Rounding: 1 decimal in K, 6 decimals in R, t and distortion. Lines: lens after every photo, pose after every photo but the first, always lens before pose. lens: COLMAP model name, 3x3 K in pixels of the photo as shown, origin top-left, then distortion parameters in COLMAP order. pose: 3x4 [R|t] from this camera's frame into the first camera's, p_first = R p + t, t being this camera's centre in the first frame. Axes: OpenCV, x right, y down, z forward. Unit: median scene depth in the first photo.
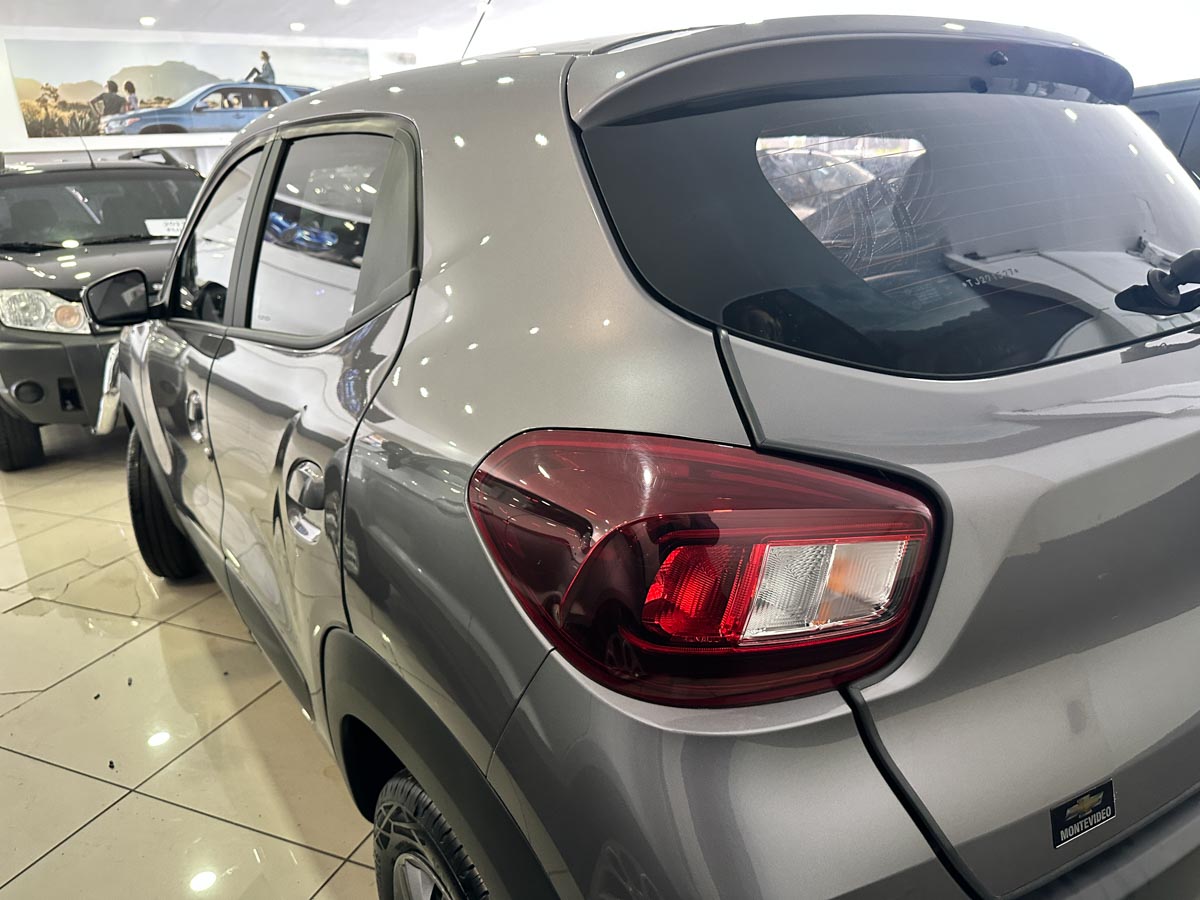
lens RADIAL K [[858.5, 0, 594.8], [0, 858.5, 445.7], [0, 0, 1]] dist [0.038628, -0.047517]
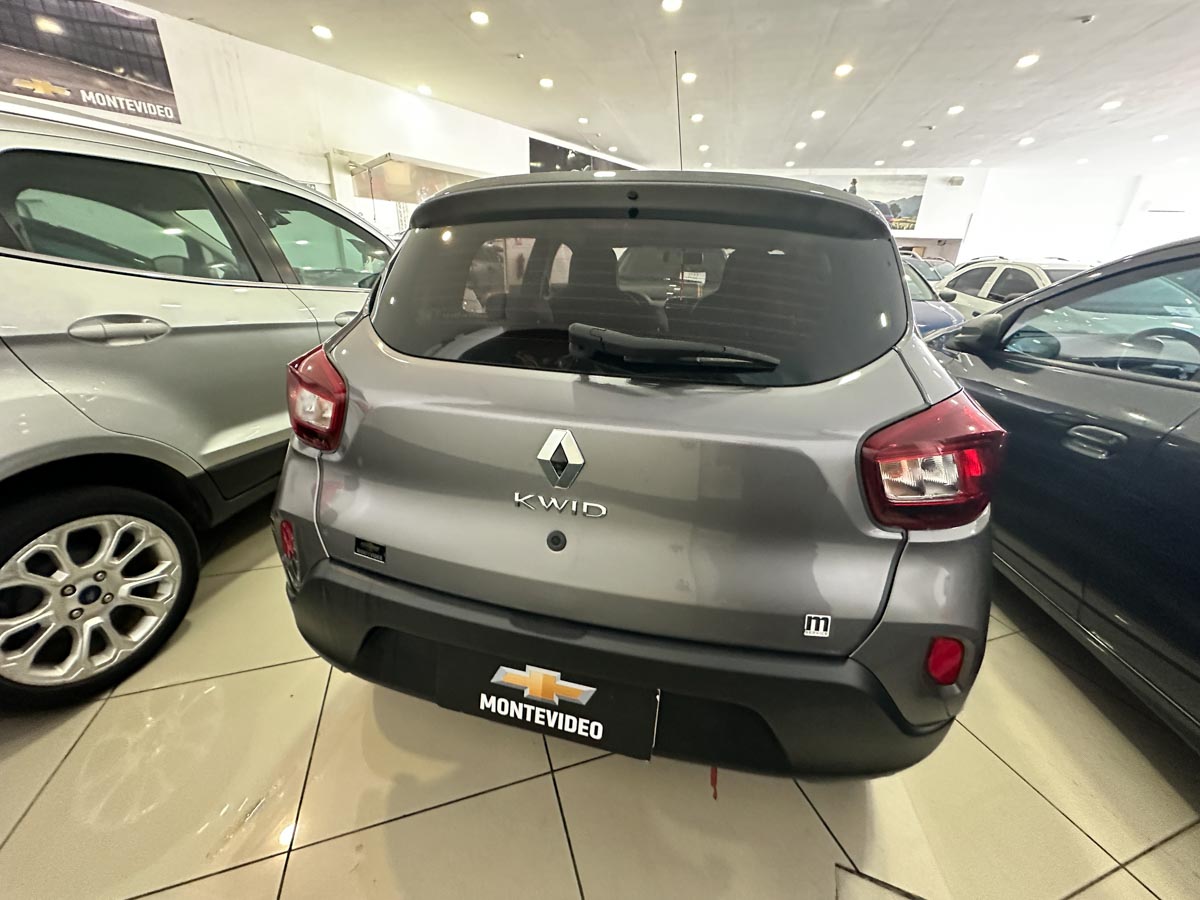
lens RADIAL K [[481.7, 0, 601.0], [0, 481.7, 445.3], [0, 0, 1]] dist [-0.002002, 0.001640]
pose [[0.666924, 0.338132, -0.663987, 0.926547], [-0.285293, 0.939080, 0.191667, -0.130702], [0.688346, 0.061603, 0.722762, 0.269053]]
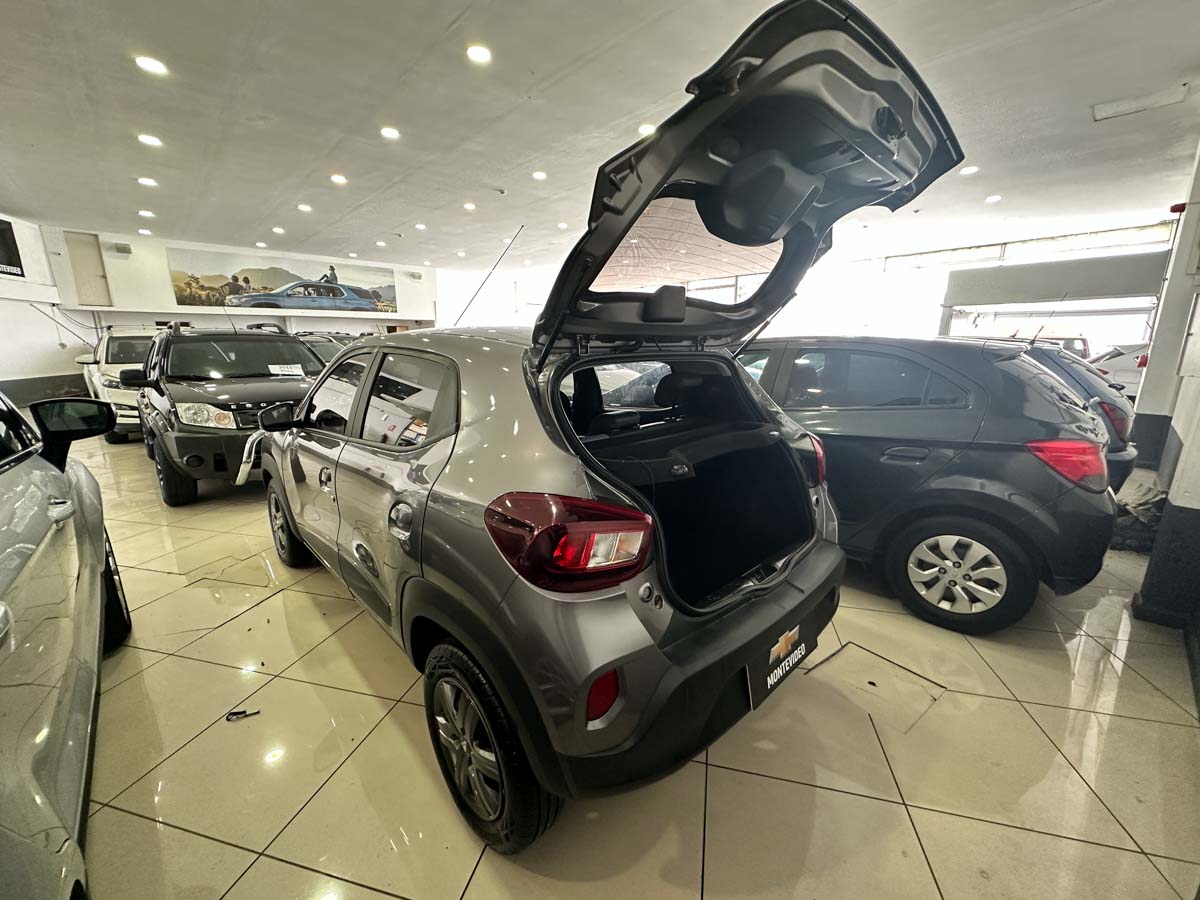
lens RADIAL K [[481.7, 0, 599.3], [0, 481.7, 445.6], [0, 0, 1]] dist [-0.002002, 0.001640]
pose [[0.985388, 0.017243, 0.169450, -0.033061], [-0.001804, 0.995863, -0.090849, -0.016680], [-0.170316, 0.089216, 0.981342, -0.299629]]
